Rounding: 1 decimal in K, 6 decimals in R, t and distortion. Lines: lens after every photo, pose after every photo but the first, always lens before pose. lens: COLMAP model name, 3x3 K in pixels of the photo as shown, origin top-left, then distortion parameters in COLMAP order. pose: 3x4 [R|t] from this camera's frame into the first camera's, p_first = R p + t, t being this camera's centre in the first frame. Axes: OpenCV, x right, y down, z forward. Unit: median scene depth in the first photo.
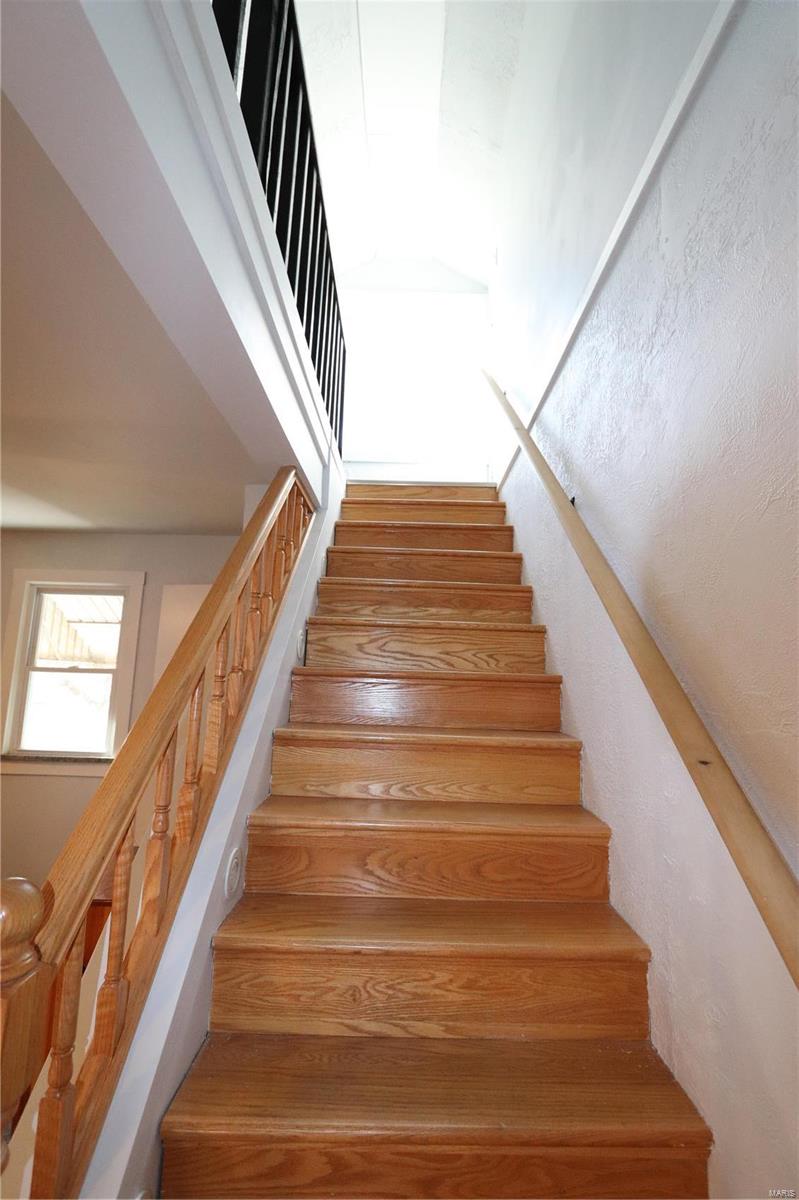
lens RADIAL K [[580.2, 0, 407.5], [0, 580.2, 594.0], [0, 0, 1]] dist [-0.016167, 0.000403]
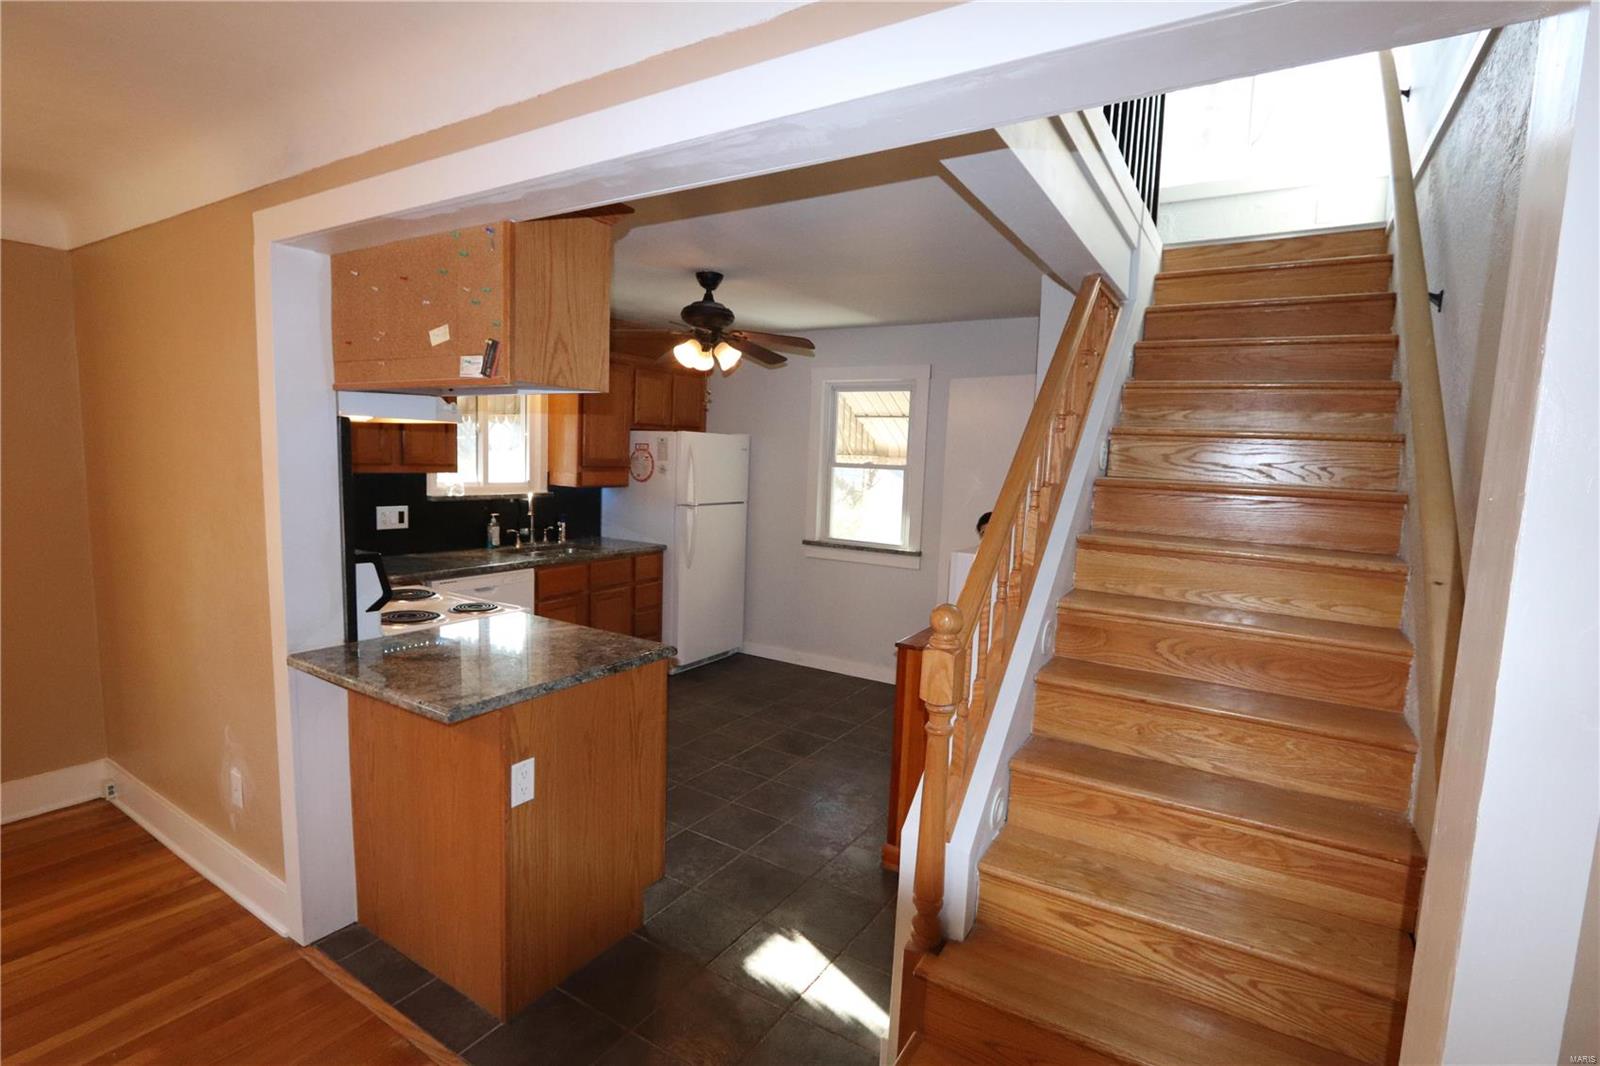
lens RADIAL K [[736.7, 0, 812.2], [0, 736.7, 535.7], [0, 0, 1]] dist [-0.016738, 0.001090]
pose [[0.852076, 0.059658, -0.520006, 0.062887], [0.064991, 0.973736, 0.218206, -0.091758], [0.519367, -0.219724, 0.825820, -0.375555]]
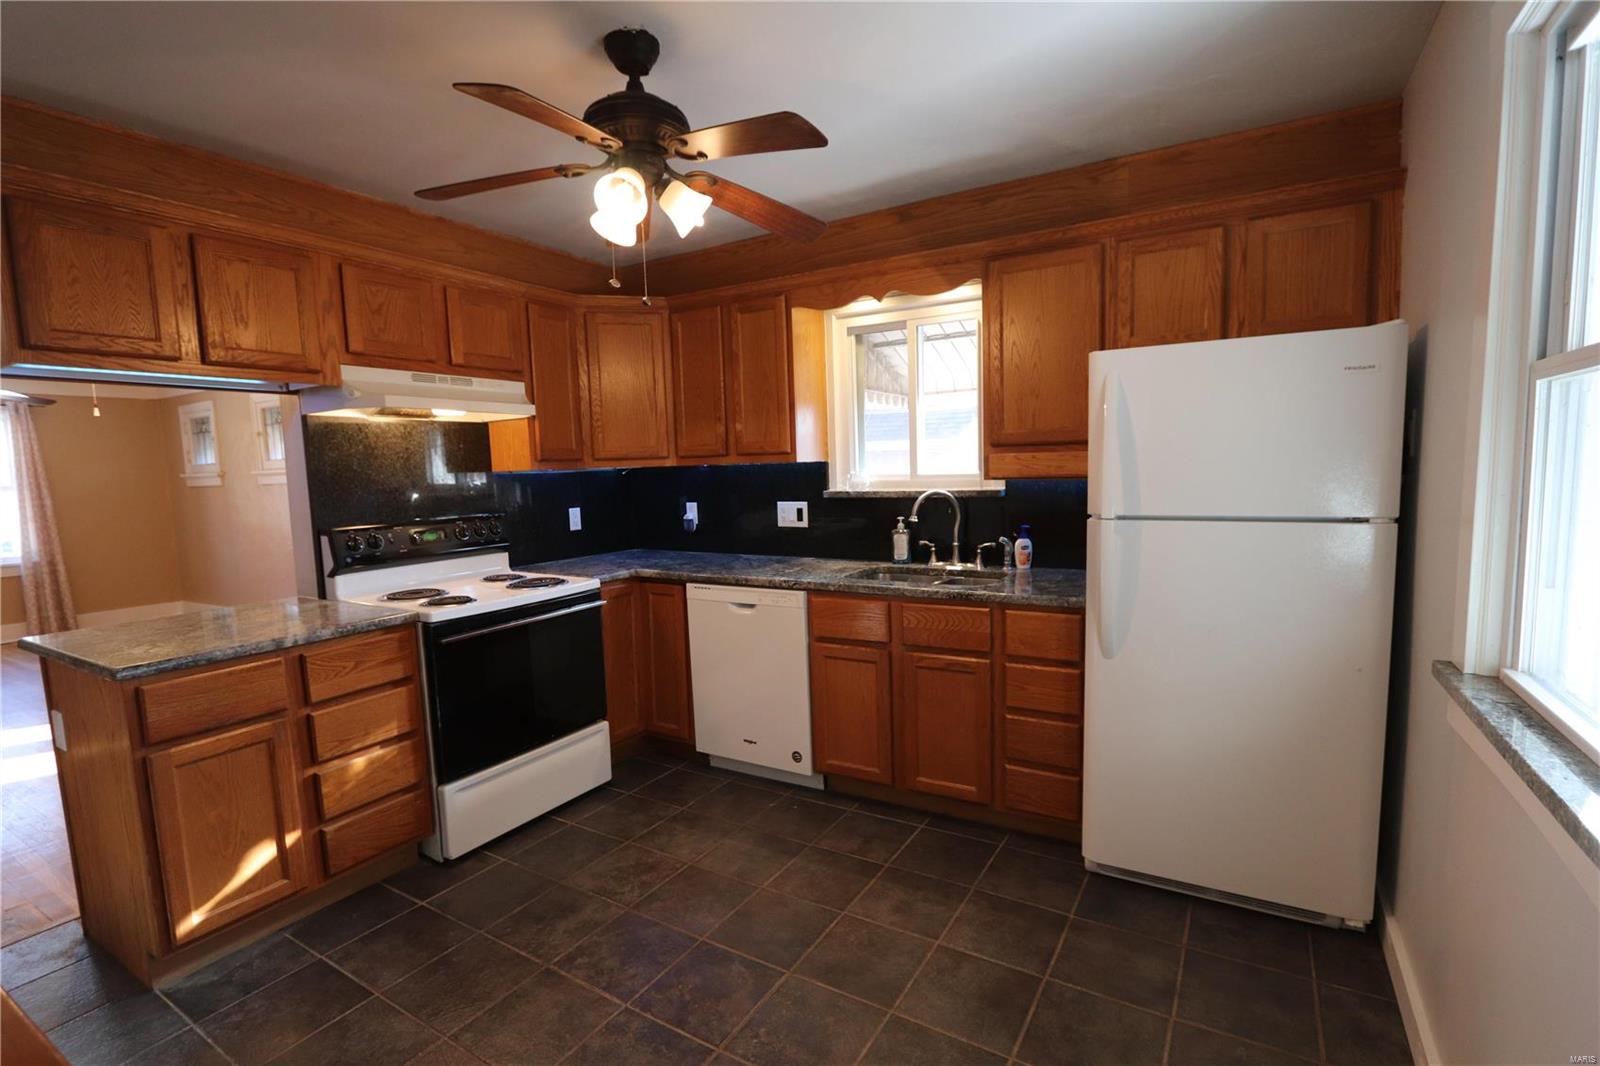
lens RADIAL K [[736.7, 0, 812.2], [0, 736.7, 535.7], [0, 0, 1]] dist [-0.016738, 0.001090]
pose [[-0.512751, 0.068878, -0.855770, -0.438957], [0.146832, 0.989126, -0.008366, 0.304589], [0.845888, -0.129944, -0.517289, 1.706632]]
